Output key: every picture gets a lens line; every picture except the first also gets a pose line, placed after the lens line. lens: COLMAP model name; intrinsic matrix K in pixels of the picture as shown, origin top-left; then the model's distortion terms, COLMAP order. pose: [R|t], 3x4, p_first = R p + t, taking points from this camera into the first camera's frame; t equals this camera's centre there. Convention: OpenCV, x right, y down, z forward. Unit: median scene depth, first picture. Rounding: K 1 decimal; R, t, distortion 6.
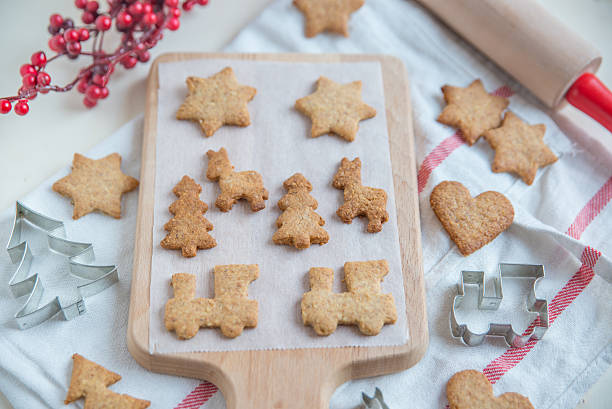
lens RADIAL K [[754.3, 0, 306.0], [0, 754.3, 204.5], [0, 0, 1]] dist [-0.006758, 0.006269]
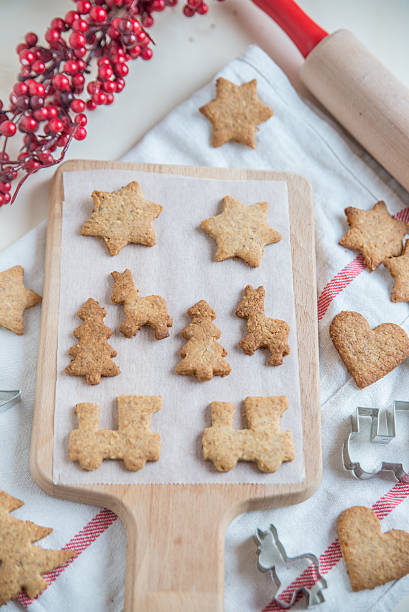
lens RADIAL K [[754.3, 0, 204.5], [0, 754.3, 306.0], [0, 0, 1]] dist [-0.006758, 0.006269]
pose [[0.997973, 0.048728, 0.040937, -0.049172], [-0.052431, 0.994108, 0.094875, -0.131310], [-0.036073, -0.096829, 0.994647, -0.002585]]
